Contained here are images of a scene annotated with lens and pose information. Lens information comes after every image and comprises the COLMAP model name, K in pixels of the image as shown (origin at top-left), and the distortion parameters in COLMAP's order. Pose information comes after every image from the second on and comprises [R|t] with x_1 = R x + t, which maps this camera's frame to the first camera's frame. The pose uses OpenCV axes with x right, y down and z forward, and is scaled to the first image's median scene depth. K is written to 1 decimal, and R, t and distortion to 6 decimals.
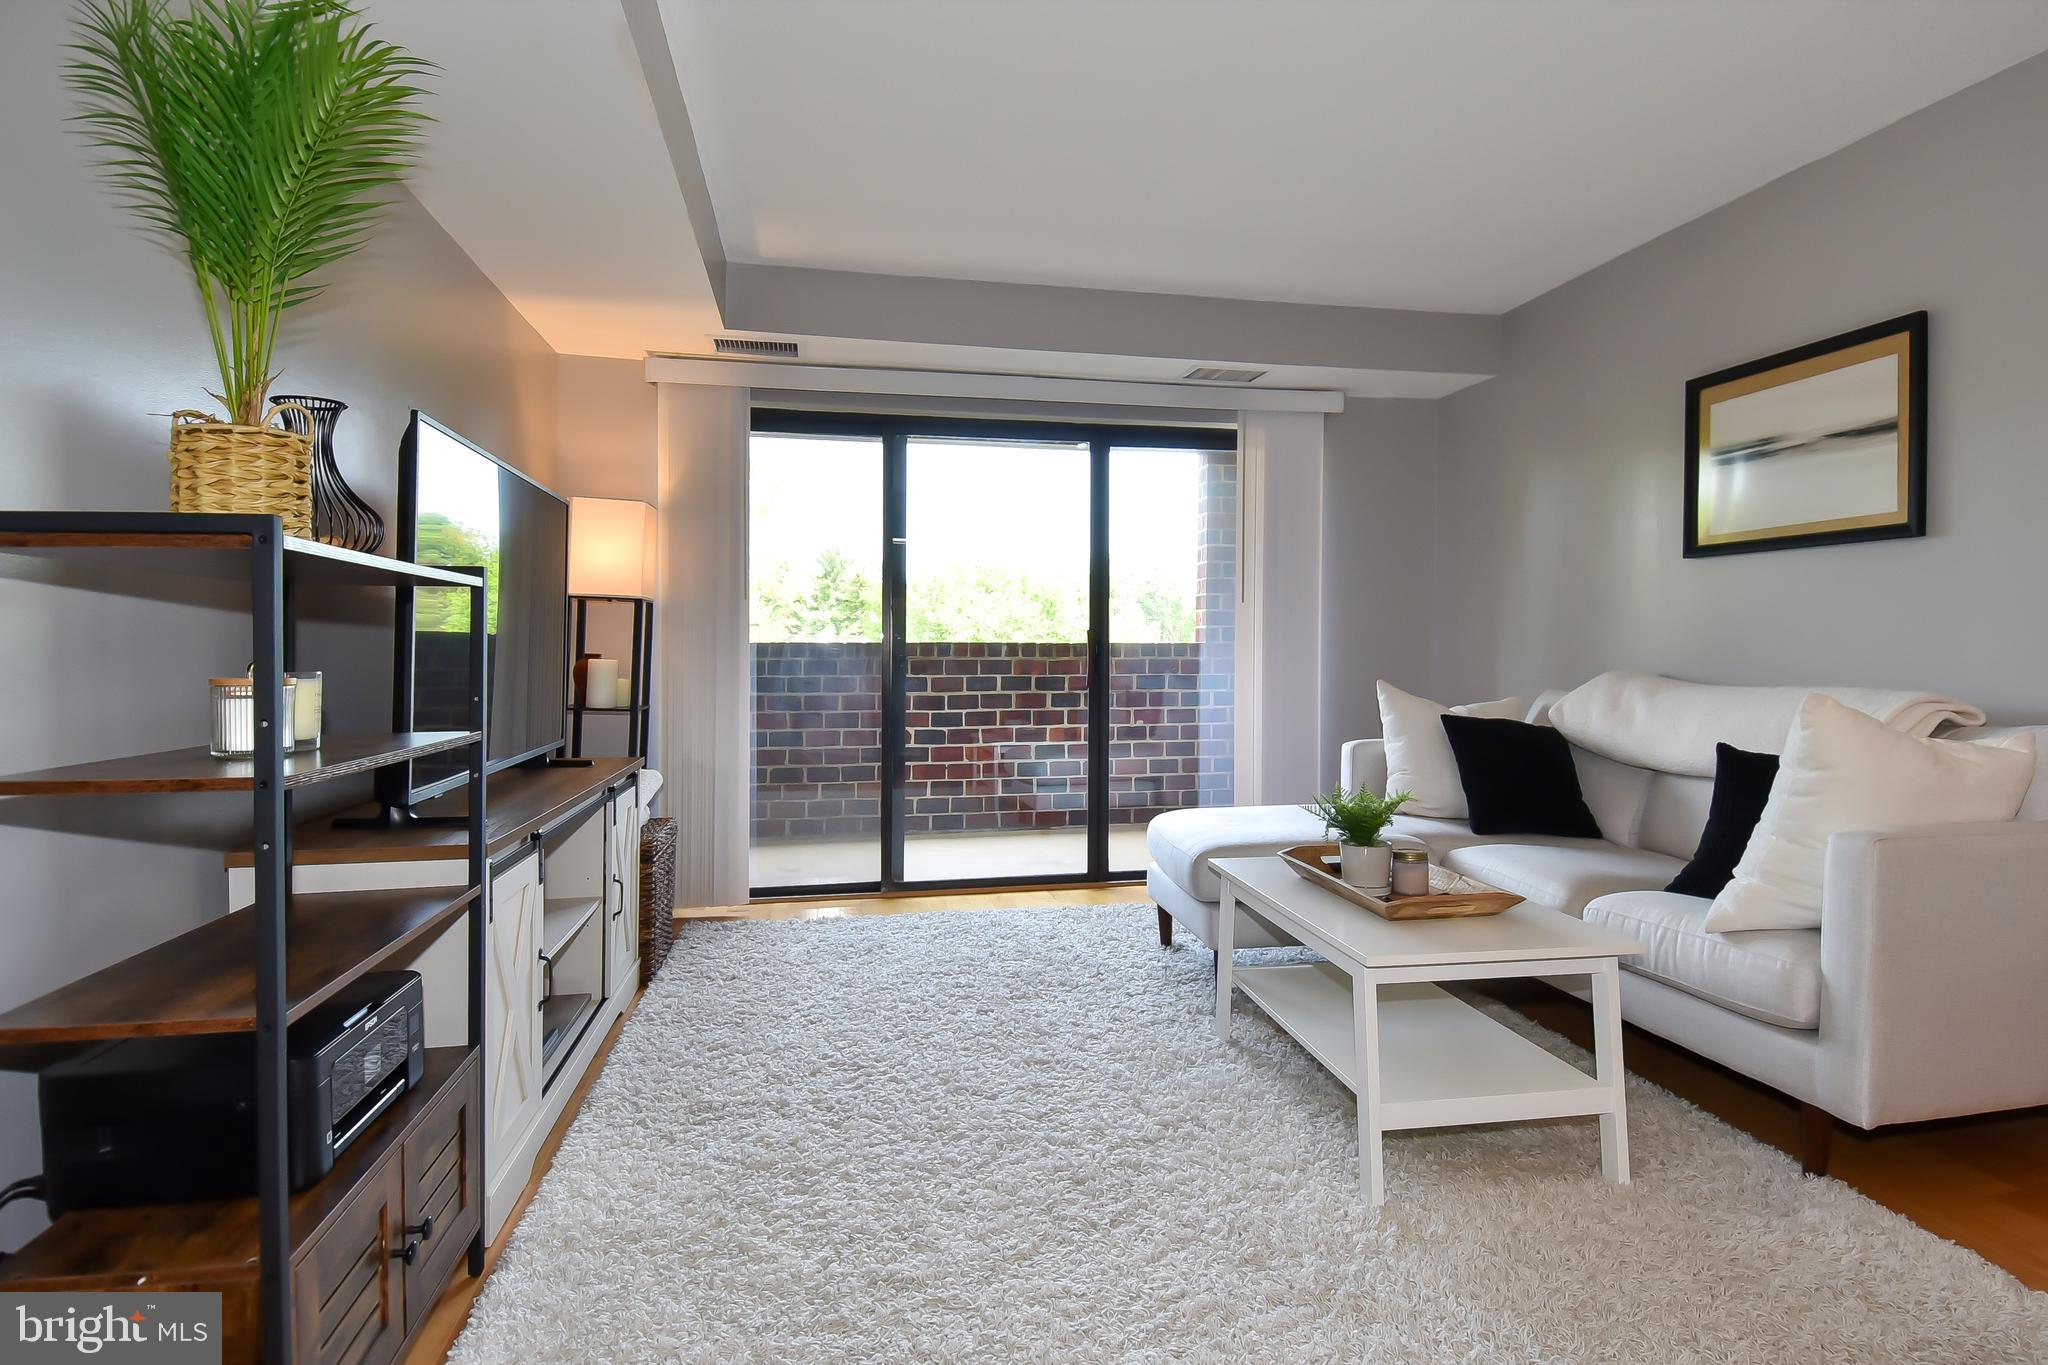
lens RADIAL K [[1155.4, 0, 1032.9], [0, 1155.4, 690.5], [0, 0, 1]] dist [0.015111, -0.008562]
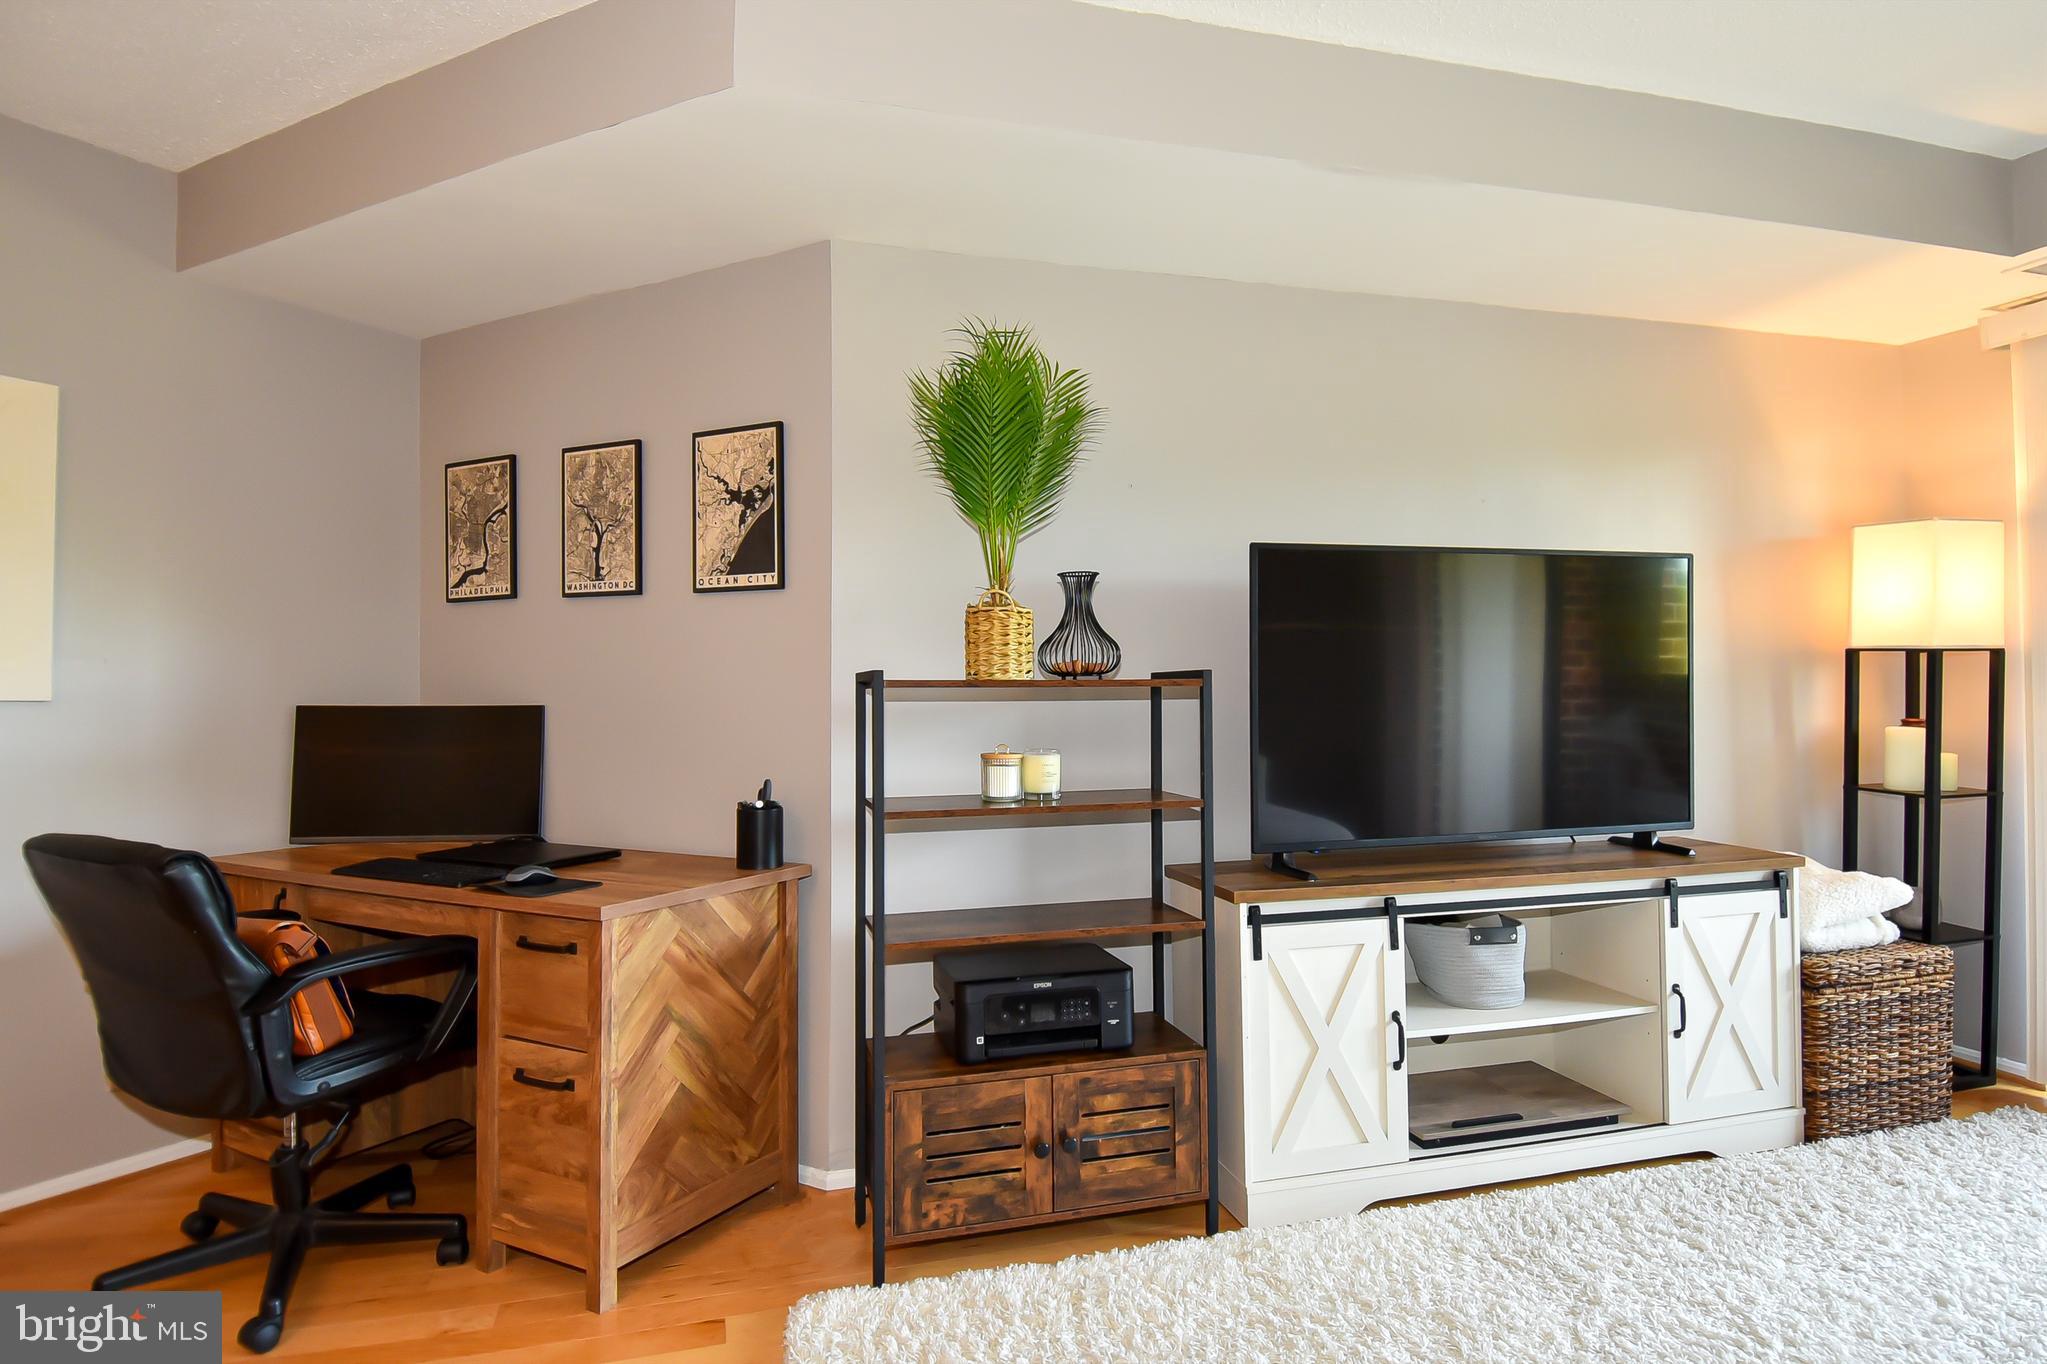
lens RADIAL K [[1154.8, 0, 1025.3], [0, 1154.8, 721.0], [0, 0, 1]] dist [0.015111, -0.008562]
pose [[0.083754, 0.029828, -0.996040, 0.407055], [-0.026721, 0.999260, 0.027677, -0.043818], [0.996128, 0.024297, 0.084489, 0.393968]]
